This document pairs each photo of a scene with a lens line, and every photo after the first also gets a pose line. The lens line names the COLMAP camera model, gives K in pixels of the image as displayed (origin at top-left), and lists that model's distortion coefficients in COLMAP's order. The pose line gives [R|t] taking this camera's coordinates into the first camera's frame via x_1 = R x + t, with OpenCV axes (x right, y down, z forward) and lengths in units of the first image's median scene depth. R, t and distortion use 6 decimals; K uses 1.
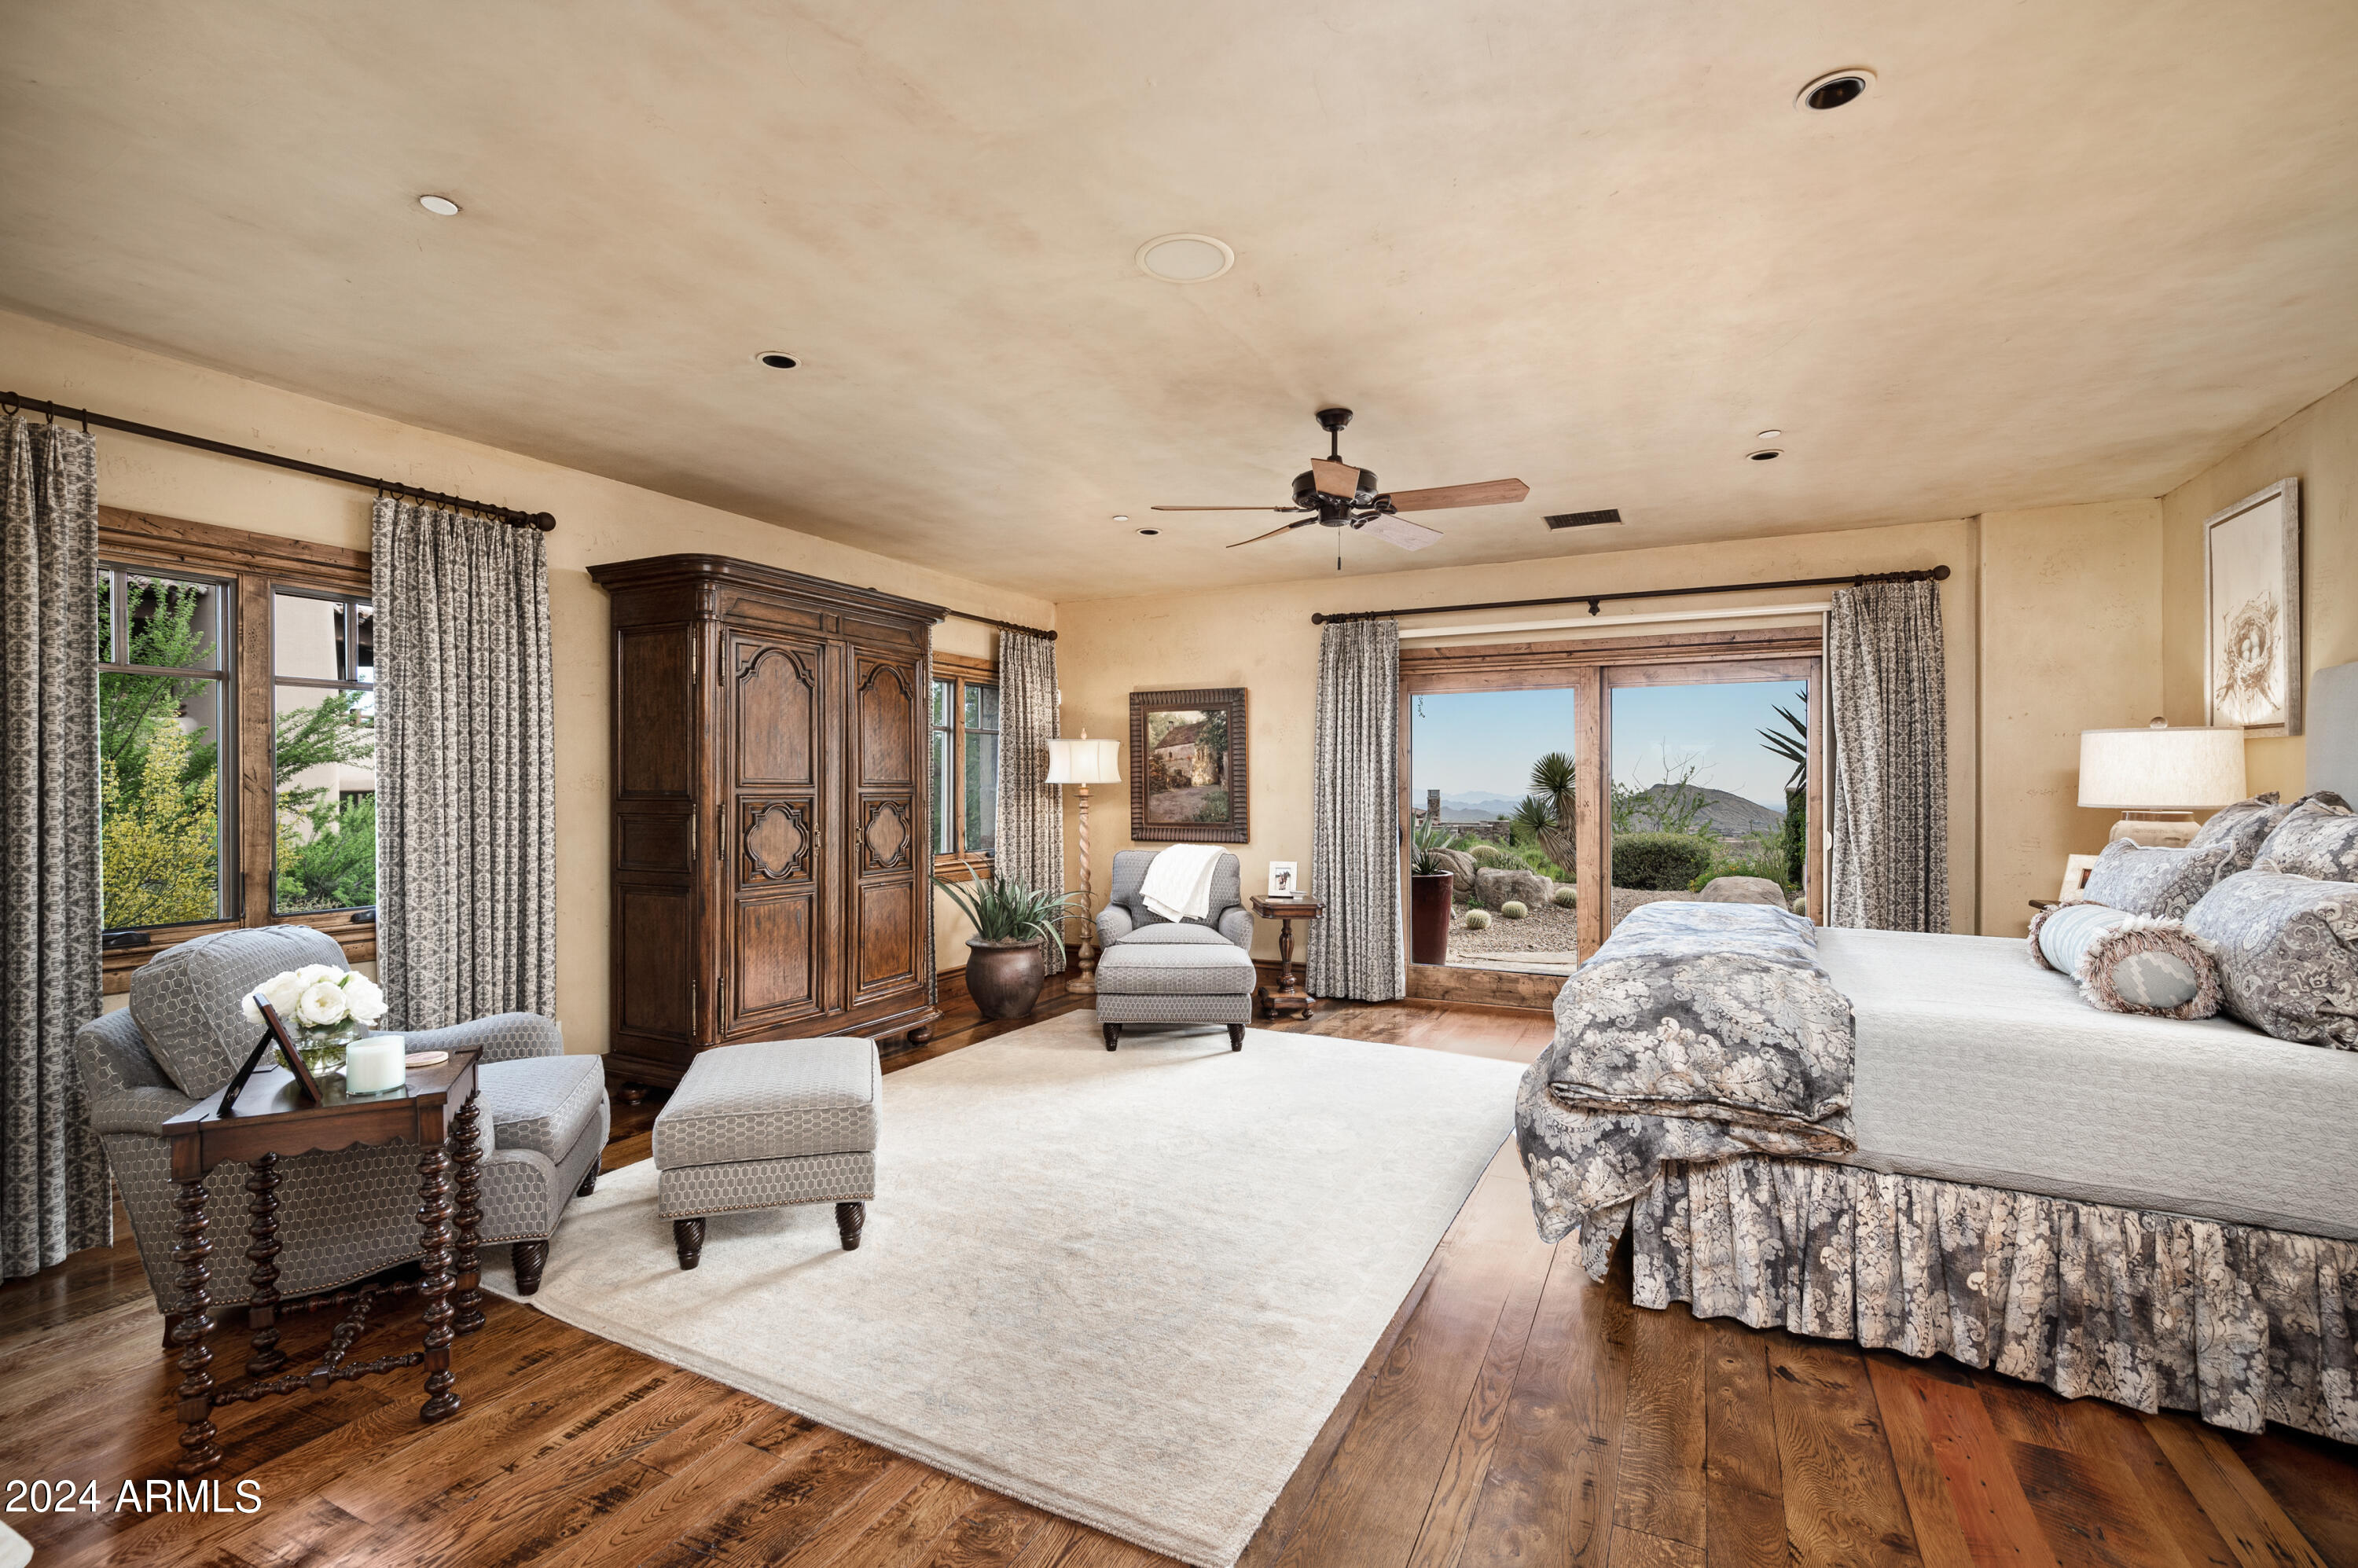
lens RADIAL K [[1059.8, 0, 1178.0], [0, 1059.8, 786.2], [0, 0, 1]] dist [0.000075, -0.000011]
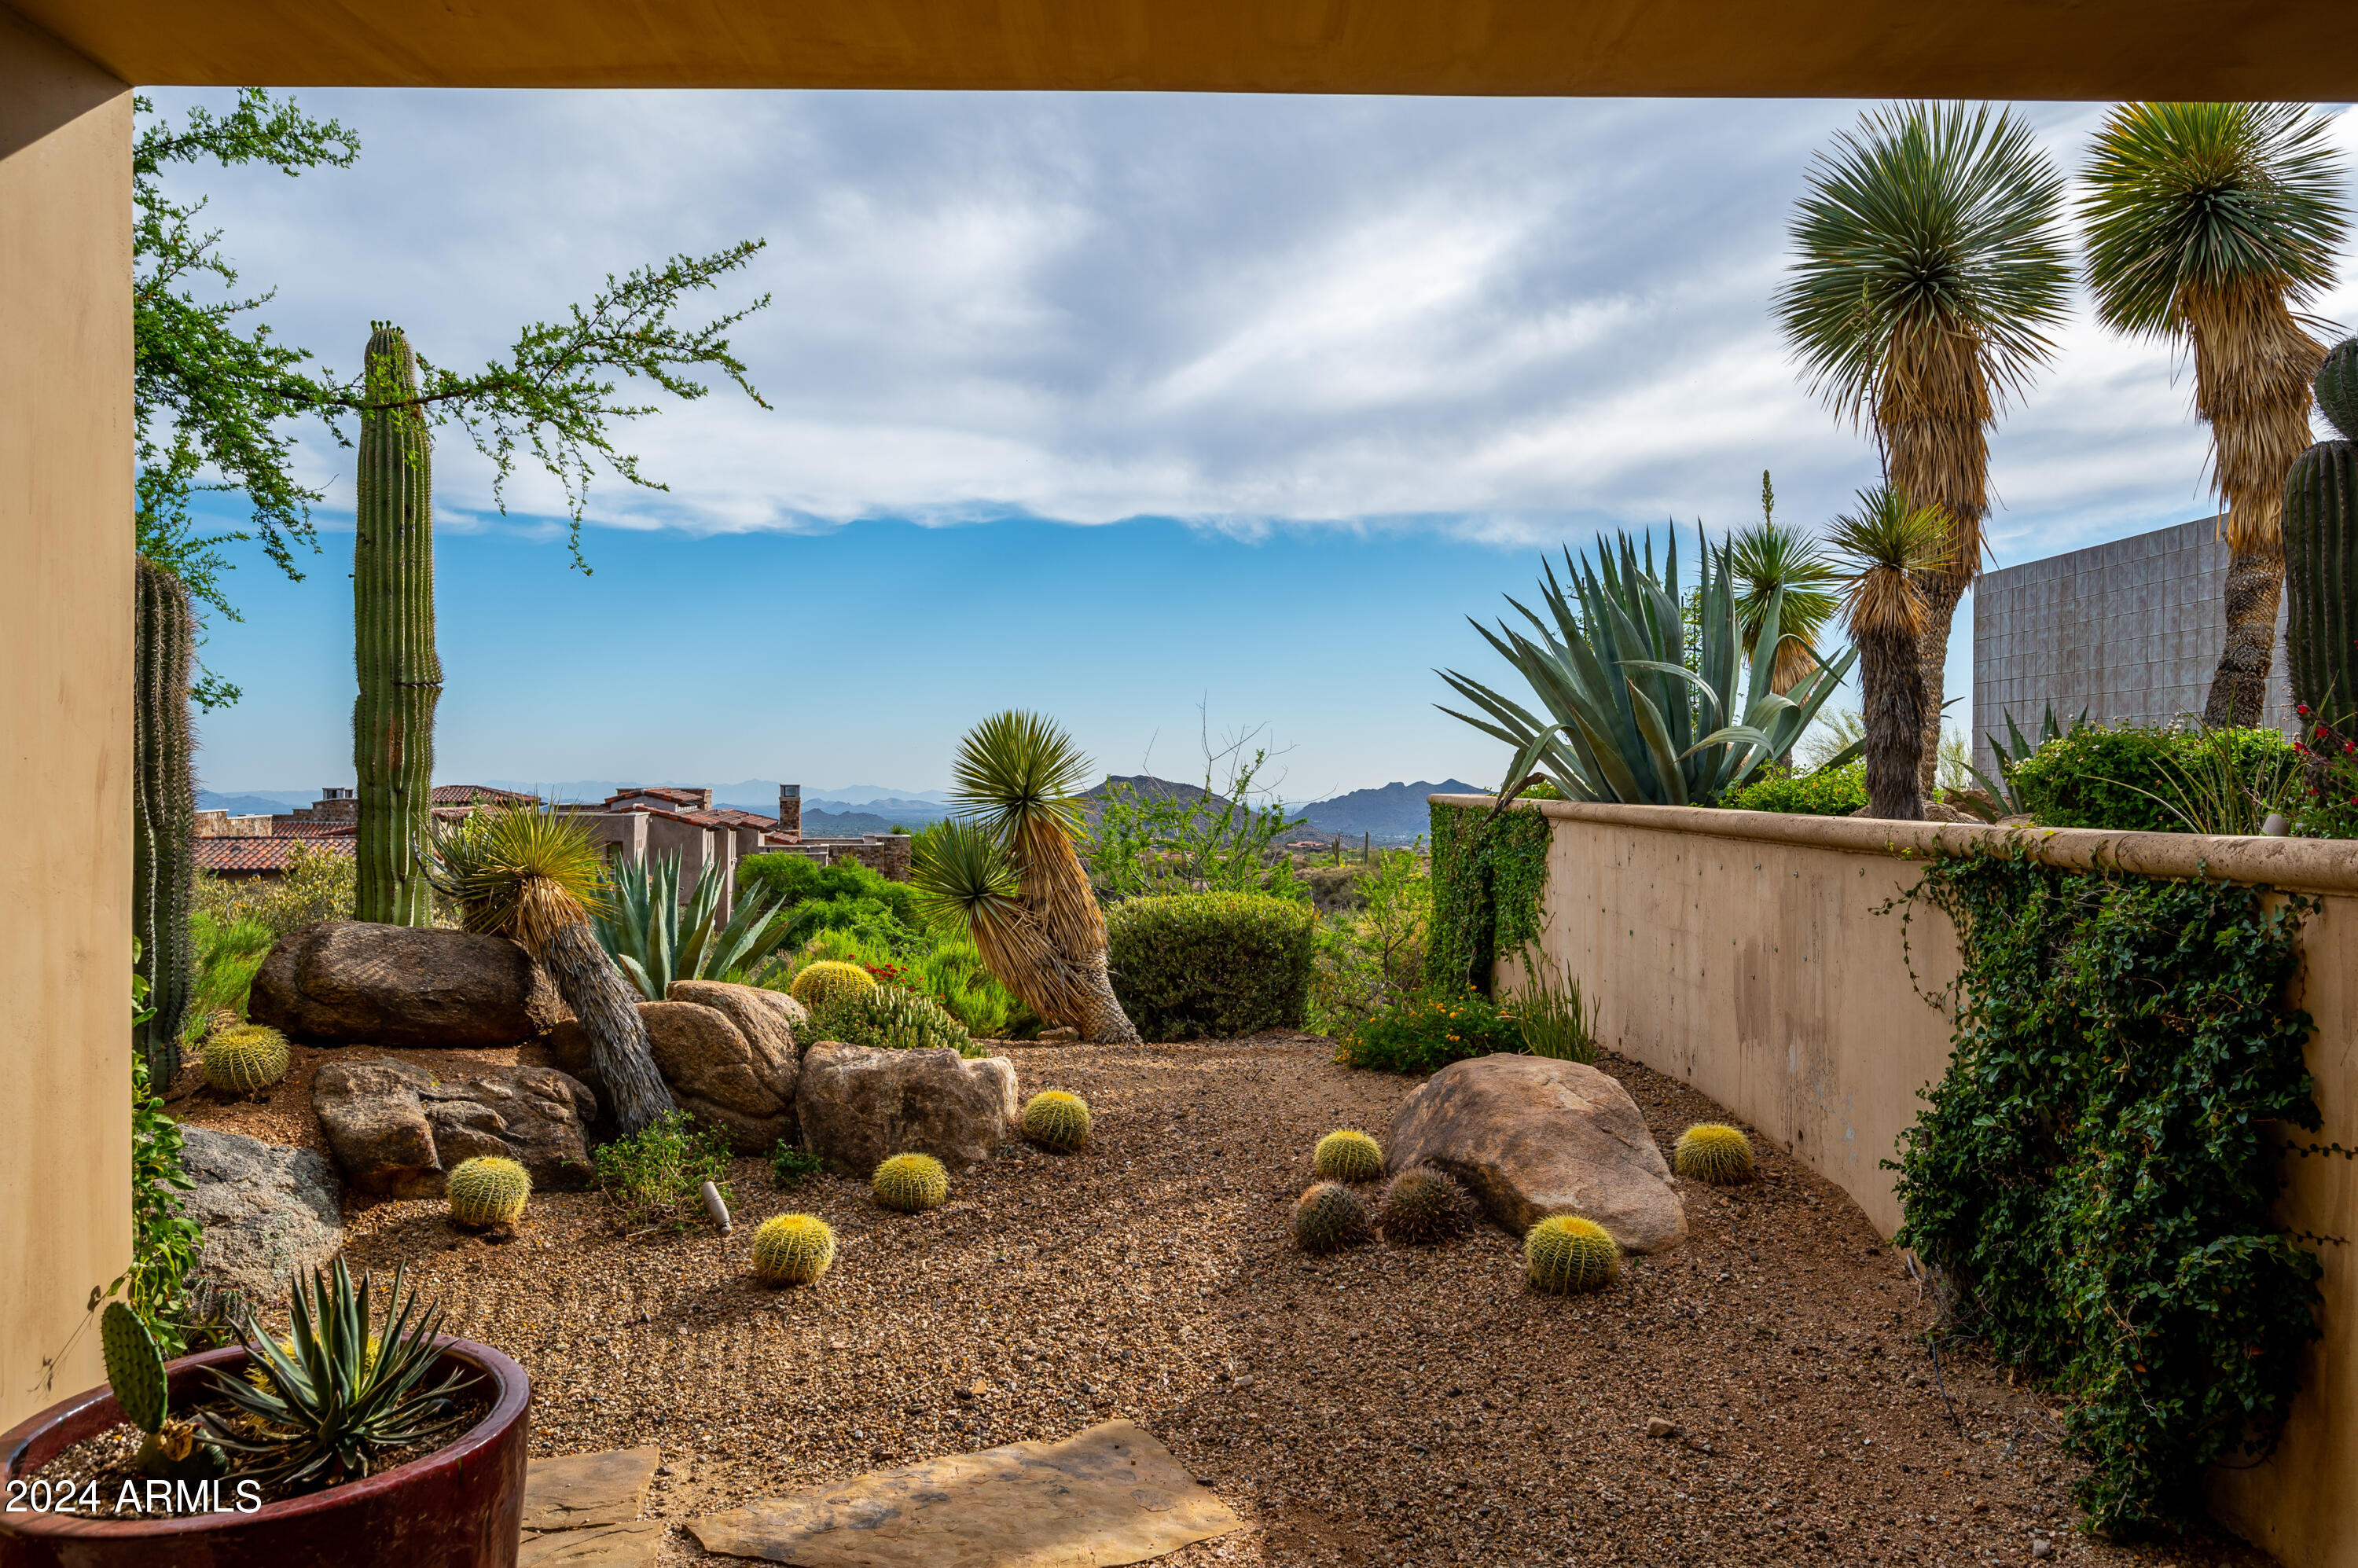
lens RADIAL K [[1564.7, 0, 1179.6], [0, 1564.7, 777.8], [0, 0, 1]] dist [0.001789, 0.000142]
pose [[0.890531, 0.000625, 0.454922, 0.160715], [-0.001367, 0.999998, 0.001302, -0.009341], [-0.454920, -0.001782, 0.890530, 0.498465]]
